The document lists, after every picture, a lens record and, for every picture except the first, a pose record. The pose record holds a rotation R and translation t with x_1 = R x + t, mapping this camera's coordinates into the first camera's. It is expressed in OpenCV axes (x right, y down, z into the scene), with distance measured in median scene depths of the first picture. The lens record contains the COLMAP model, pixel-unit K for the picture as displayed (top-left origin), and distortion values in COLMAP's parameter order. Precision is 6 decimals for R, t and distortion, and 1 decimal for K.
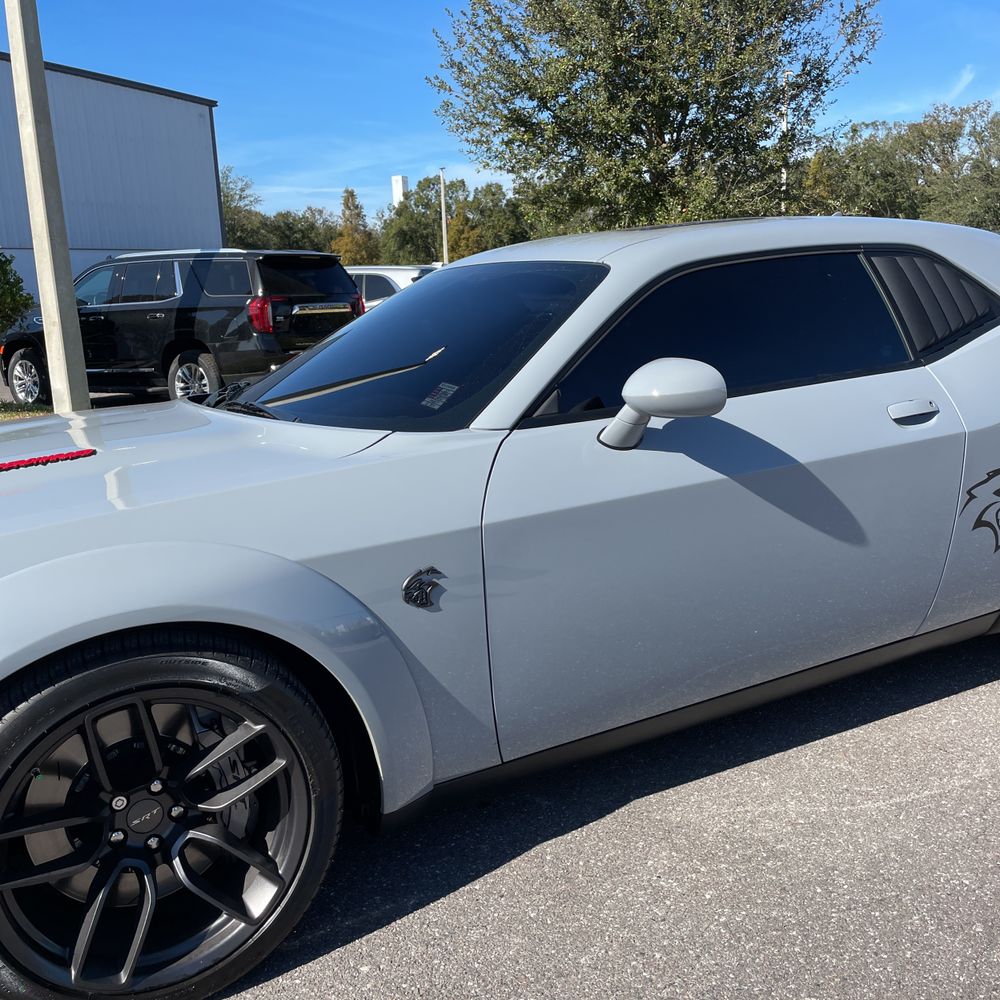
lens RADIAL K [[1005.0, 0, 518.0], [0, 1005.0, 483.5], [0, 0, 1]] dist [0.093406, -0.148886]
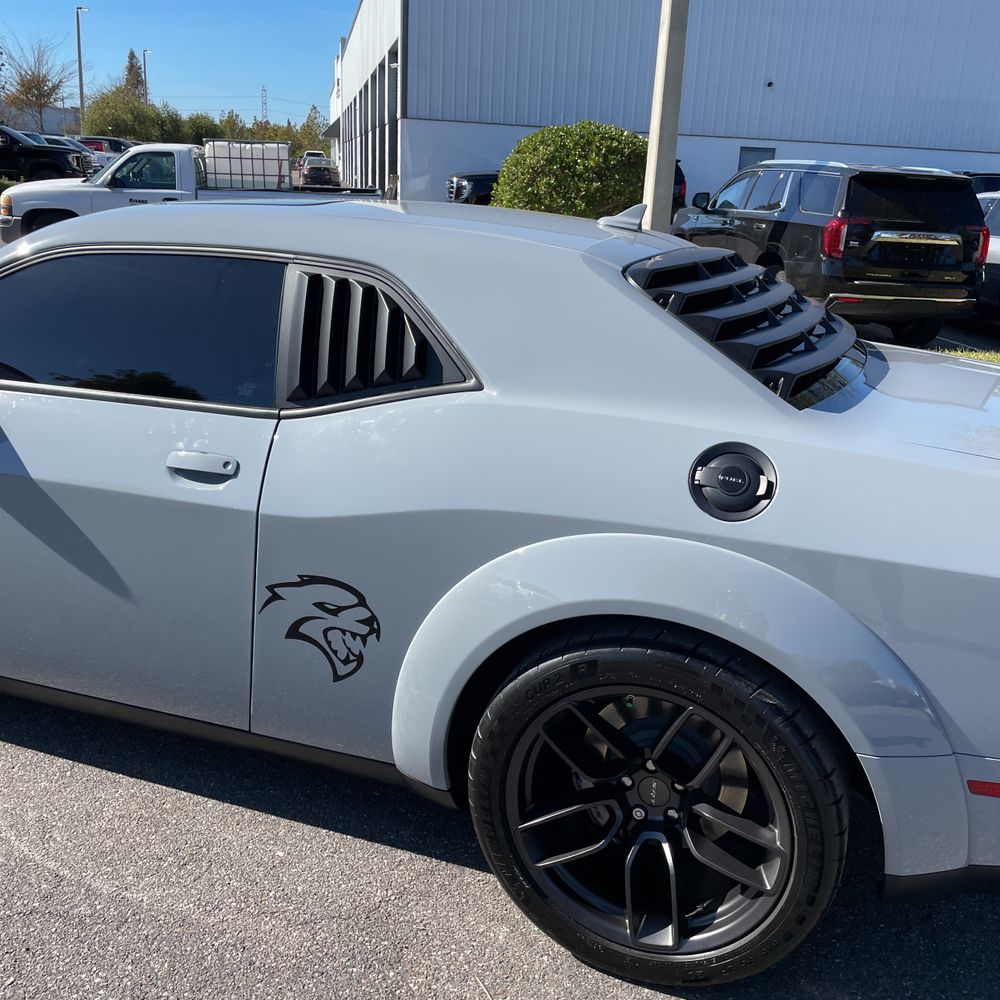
lens RADIAL K [[1008.4, 0, 526.4], [0, 1008.4, 485.9], [0, 0, 1]] dist [0.090349, -0.136049]
pose [[0.675767, 0.291610, -0.676980, 1.467940], [-0.223182, 0.956254, 0.189126, -0.351316], [0.702516, 0.023284, 0.711287, 0.787148]]
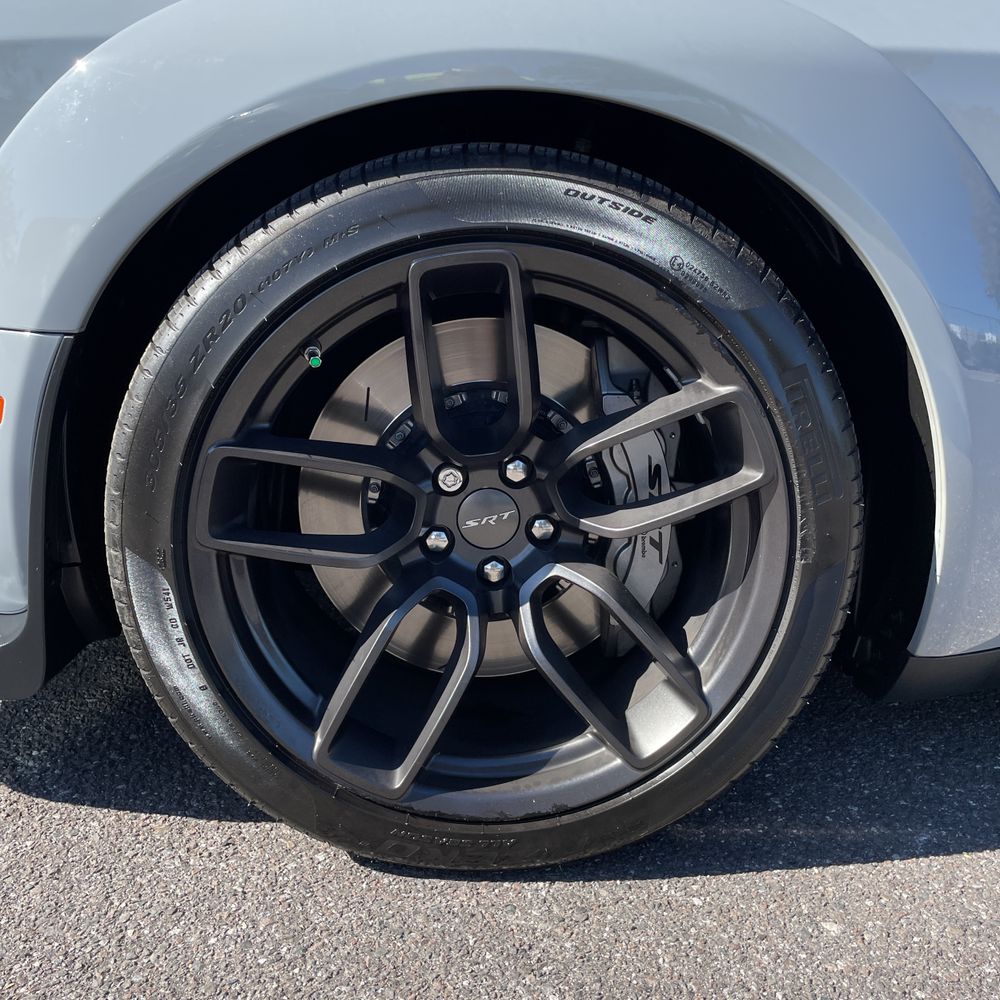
lens RADIAL K [[963.7, 0, 479.2], [0, 963.7, 500.2], [0, 0, 1]] dist [0.001692, -0.002494]
pose [[0.890155, 0.200971, -0.408943, -0.148629], [-0.175598, 0.979459, 0.099118, 0.248417], [0.420463, -0.016421, 0.907161, 0.490305]]
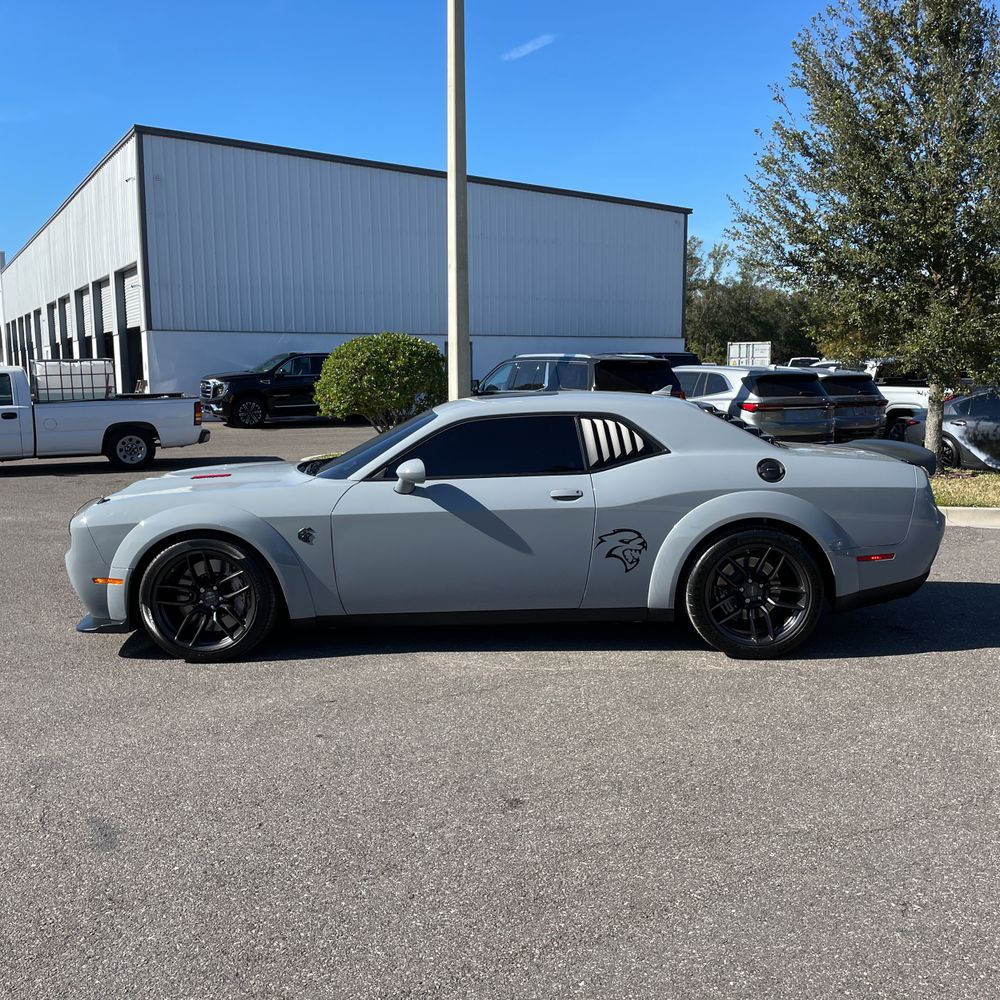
lens RADIAL K [[1005.0, 0, 518.0], [0, 1005.0, 483.5], [0, 0, 1]] dist [0.093406, -0.148886]
pose [[0.878121, 0.093555, -0.469202, 1.661329], [-0.126643, 0.991166, -0.039385, 0.001135], [0.461372, 0.094006, 0.882212, -1.143979]]
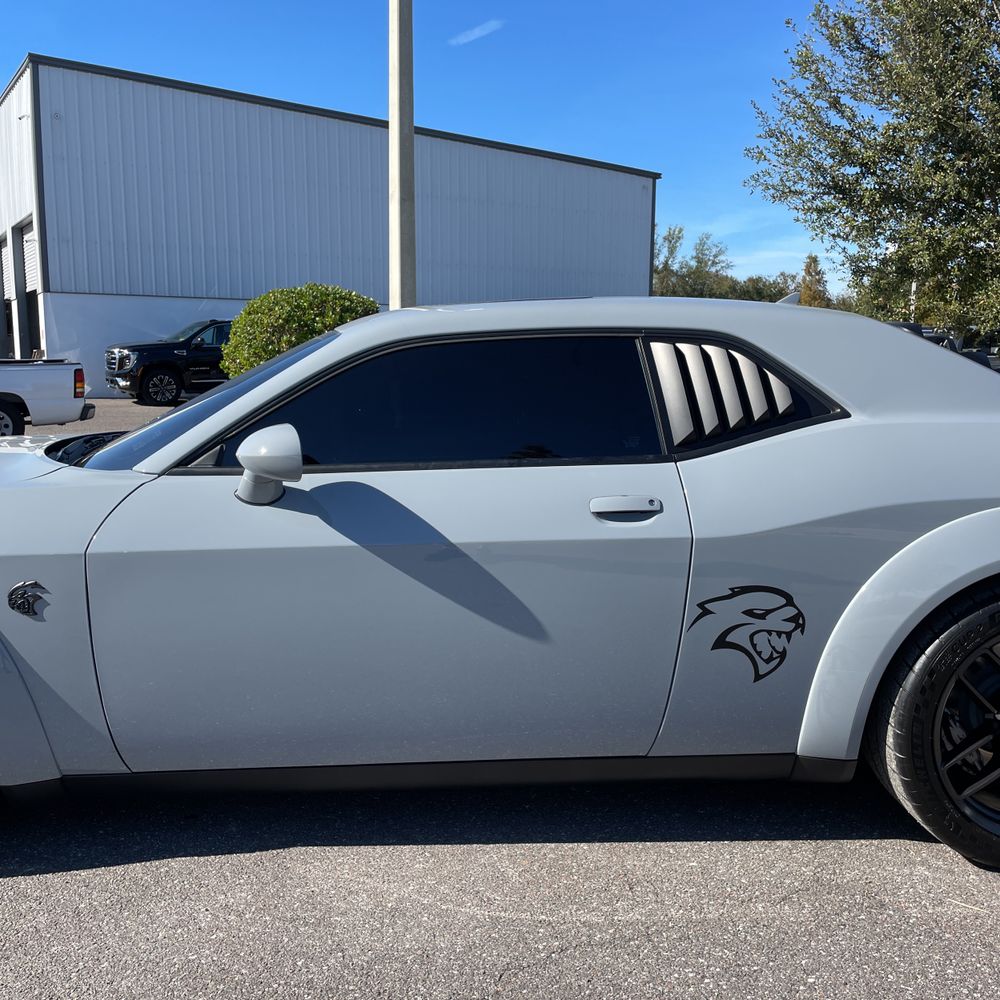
lens RADIAL K [[1015.6, 0, 508.3], [0, 1015.6, 487.7], [0, 0, 1]] dist [0.064043, -0.071852]
pose [[0.896115, 0.106638, -0.430819, 0.904082], [-0.131506, 0.990913, -0.028260, -0.063546], [0.423891, 0.081979, 0.901996, 0.146758]]
